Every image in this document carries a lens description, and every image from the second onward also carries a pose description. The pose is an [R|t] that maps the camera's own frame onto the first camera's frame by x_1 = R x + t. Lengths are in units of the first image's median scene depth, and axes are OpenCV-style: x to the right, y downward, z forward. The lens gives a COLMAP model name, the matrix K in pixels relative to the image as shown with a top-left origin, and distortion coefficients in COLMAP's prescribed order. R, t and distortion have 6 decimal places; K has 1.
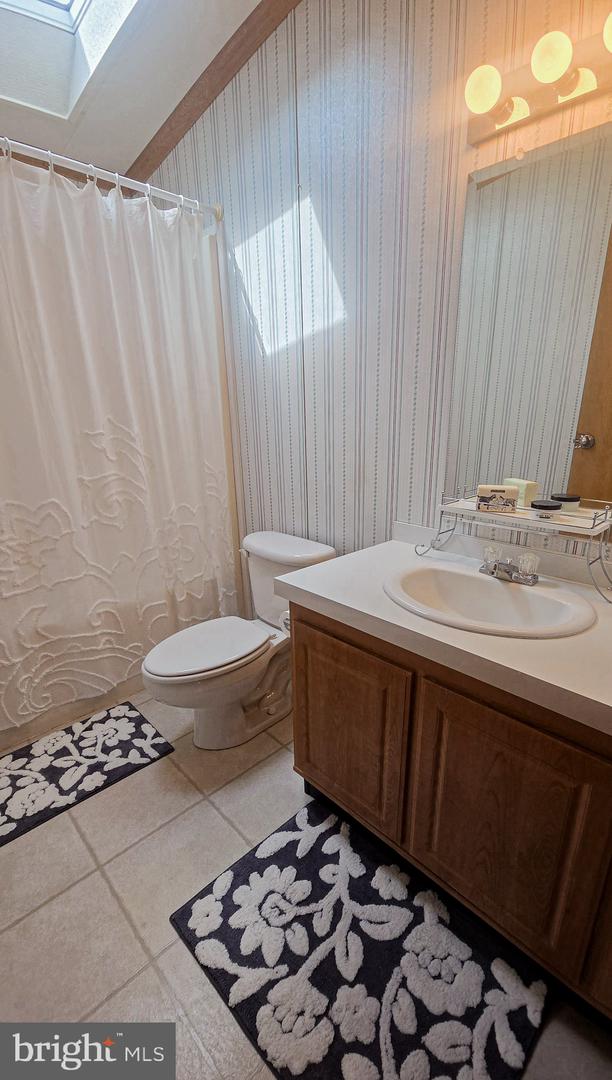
lens RADIAL K [[459.0, 0, 309.5], [0, 459.0, 543.5], [0, 0, 1]] dist [-0.004379, -0.001144]
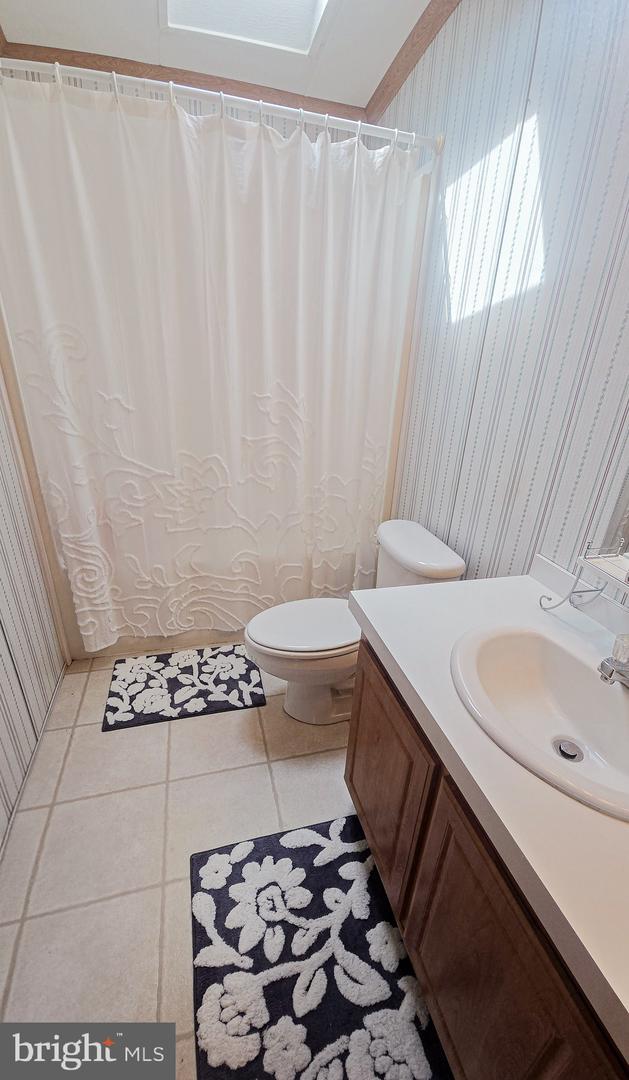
lens RADIAL K [[451.1, 0, 313.7], [0, 451.1, 547.1], [0, 0, 1]] dist [0.000900, -0.003523]
pose [[0.878653, 0.241821, -0.411692, 0.154626], [-0.190759, 0.968243, 0.161604, -0.105065], [0.437698, -0.063460, 0.896880, 0.116652]]
